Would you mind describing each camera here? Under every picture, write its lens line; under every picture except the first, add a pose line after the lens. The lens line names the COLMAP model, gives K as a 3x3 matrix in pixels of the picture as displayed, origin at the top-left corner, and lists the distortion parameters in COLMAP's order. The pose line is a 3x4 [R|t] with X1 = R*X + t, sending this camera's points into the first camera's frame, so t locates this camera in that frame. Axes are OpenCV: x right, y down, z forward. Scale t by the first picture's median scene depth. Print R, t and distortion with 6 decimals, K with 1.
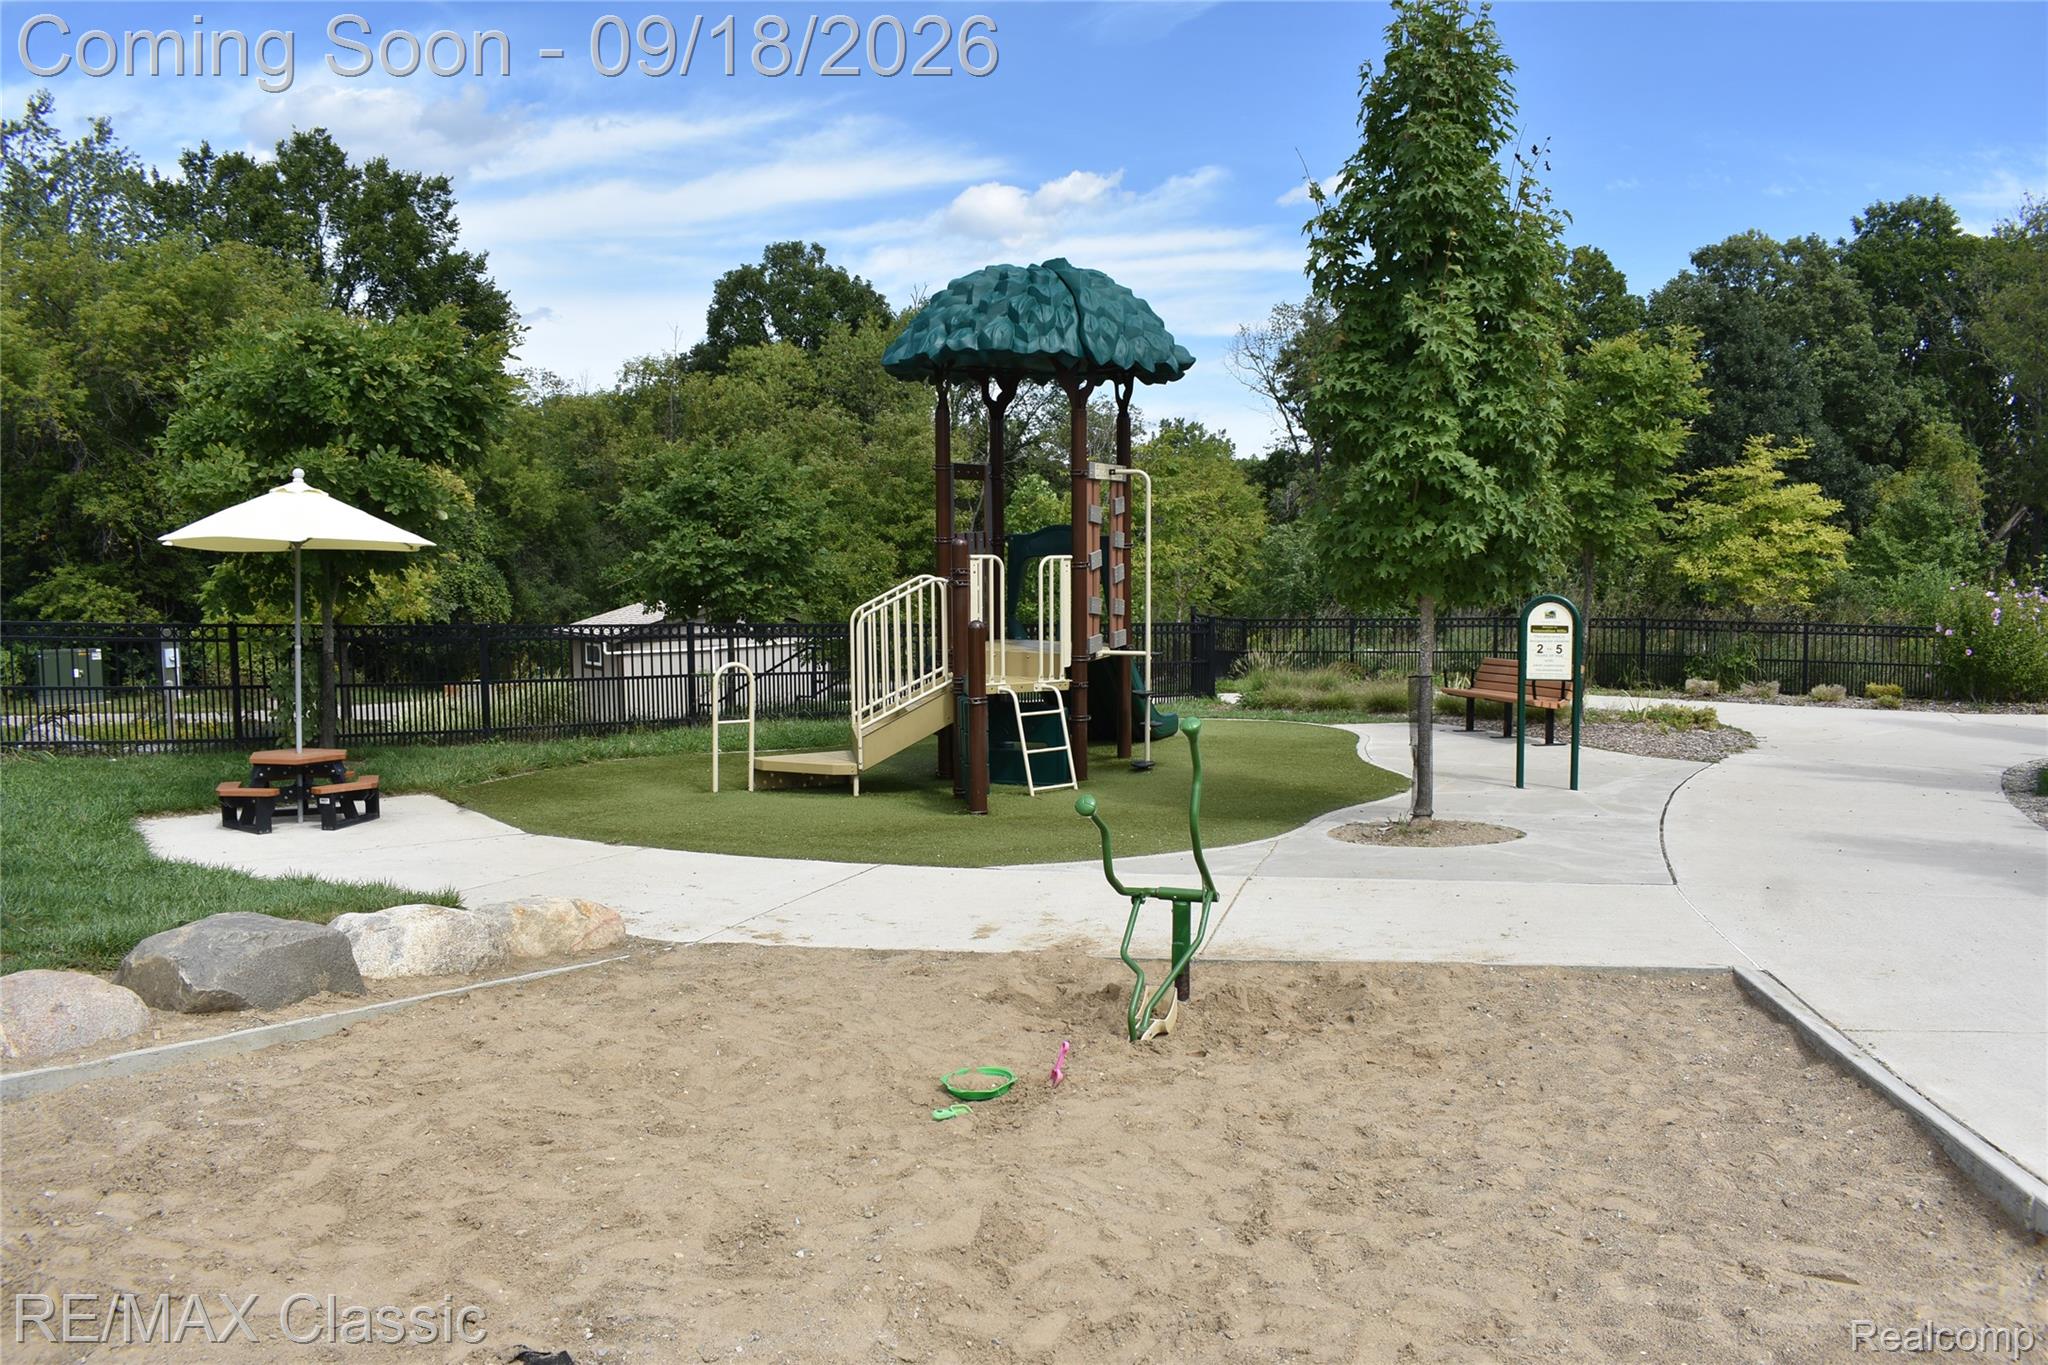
lens RADIAL K [[1636.5, 0, 1024.5], [0, 1636.5, 682.9], [0, 0, 1]] dist [-0.075711, -0.012069]
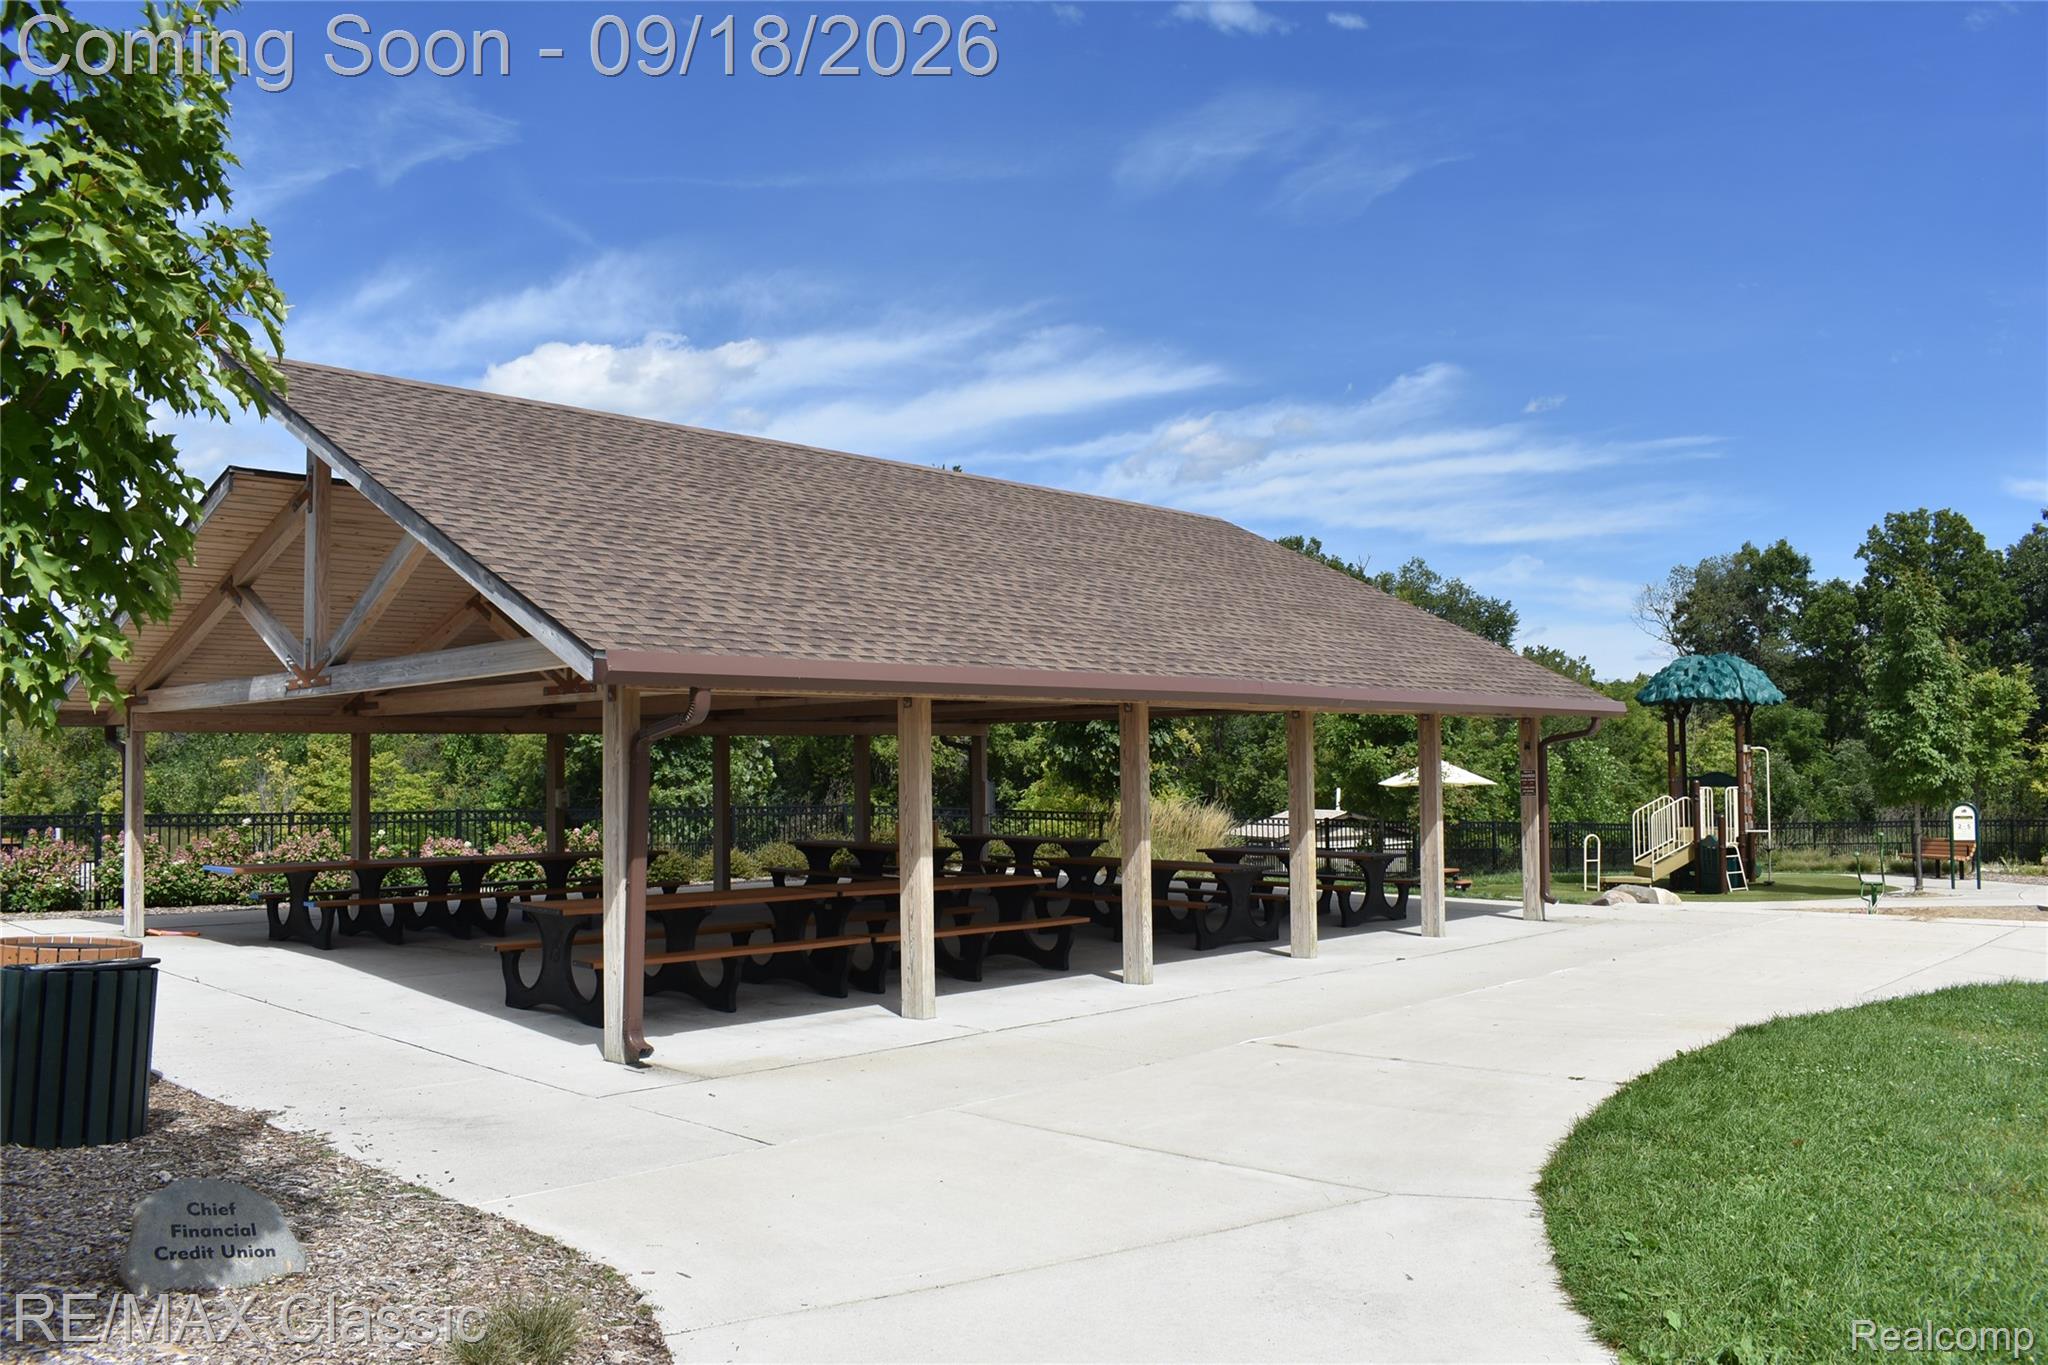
lens RADIAL K [[1636.5, 0, 1021.3], [0, 1636.5, 681.0], [0, 0, 1]] dist [-0.075711, -0.012069]
pose [[0.980806, -0.015137, -0.194399, -0.516371], [-0.011324, 0.990877, -0.134291, 0.088296], [0.194658, 0.133915, 0.971687, -1.391761]]
